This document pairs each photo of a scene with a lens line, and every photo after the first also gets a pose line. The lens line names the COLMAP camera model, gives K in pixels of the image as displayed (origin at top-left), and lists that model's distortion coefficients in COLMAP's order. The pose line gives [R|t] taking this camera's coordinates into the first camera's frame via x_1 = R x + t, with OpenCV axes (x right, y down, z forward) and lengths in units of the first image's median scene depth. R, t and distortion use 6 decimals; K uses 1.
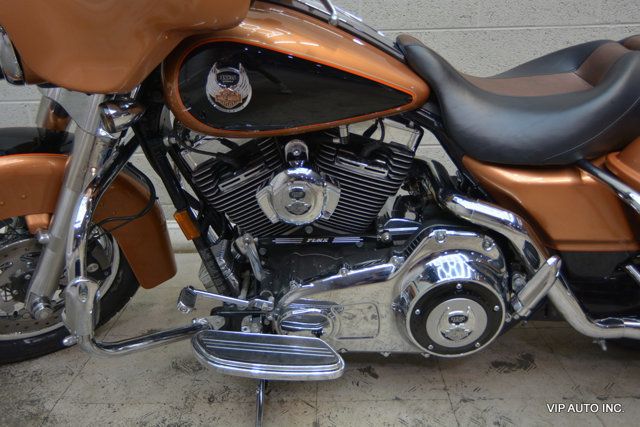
lens RADIAL K [[554.1, 0, 316.1], [0, 554.1, 211.5], [0, 0, 1]] dist [-0.022323, 0.008400]
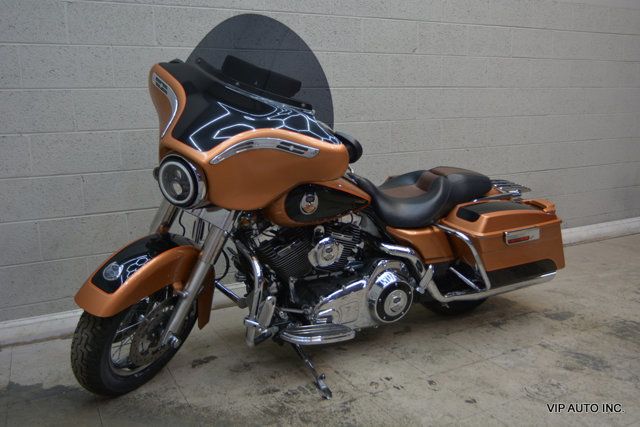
lens RADIAL K [[554.1, 0, 316.1], [0, 554.1, 211.5], [0, 0, 1]] dist [-0.022323, 0.008400]
pose [[0.882372, -0.075482, 0.464459, -0.966512], [0.148710, 0.981195, -0.123056, 0.070387], [-0.446436, 0.177650, 0.877003, -0.792326]]
